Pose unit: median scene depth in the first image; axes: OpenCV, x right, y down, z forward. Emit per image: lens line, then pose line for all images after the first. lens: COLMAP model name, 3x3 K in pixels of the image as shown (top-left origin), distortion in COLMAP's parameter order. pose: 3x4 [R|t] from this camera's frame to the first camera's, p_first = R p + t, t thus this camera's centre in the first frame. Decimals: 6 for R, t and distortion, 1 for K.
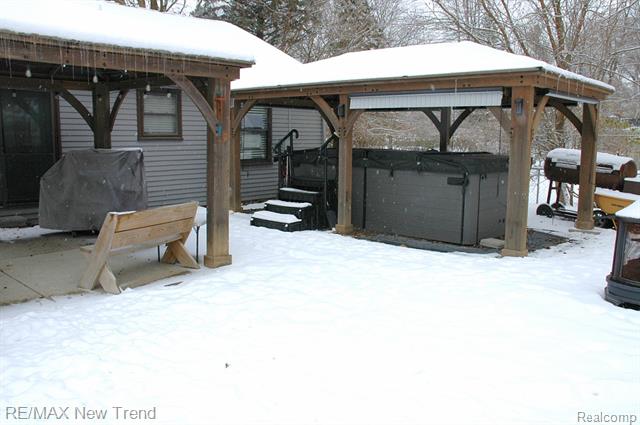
lens RADIAL K [[502.8, 0, 320.7], [0, 502.8, 207.2], [0, 0, 1]] dist [-0.155988, 0.117139]
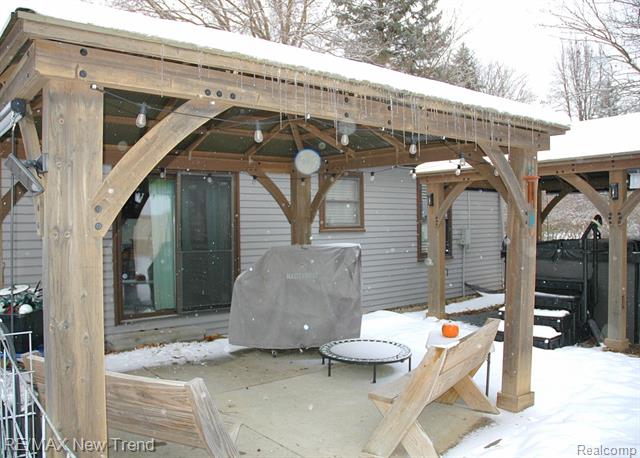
lens RADIAL K [[529.5, 0, 320.5], [0, 529.5, 231.5], [0, 0, 1]] dist [-0.115448, 0.008404]
pose [[0.983803, -0.022398, -0.177847, -0.267451], [-0.000282, 0.991968, -0.126489, -0.030907], [0.179252, 0.124491, 0.975895, 0.151969]]
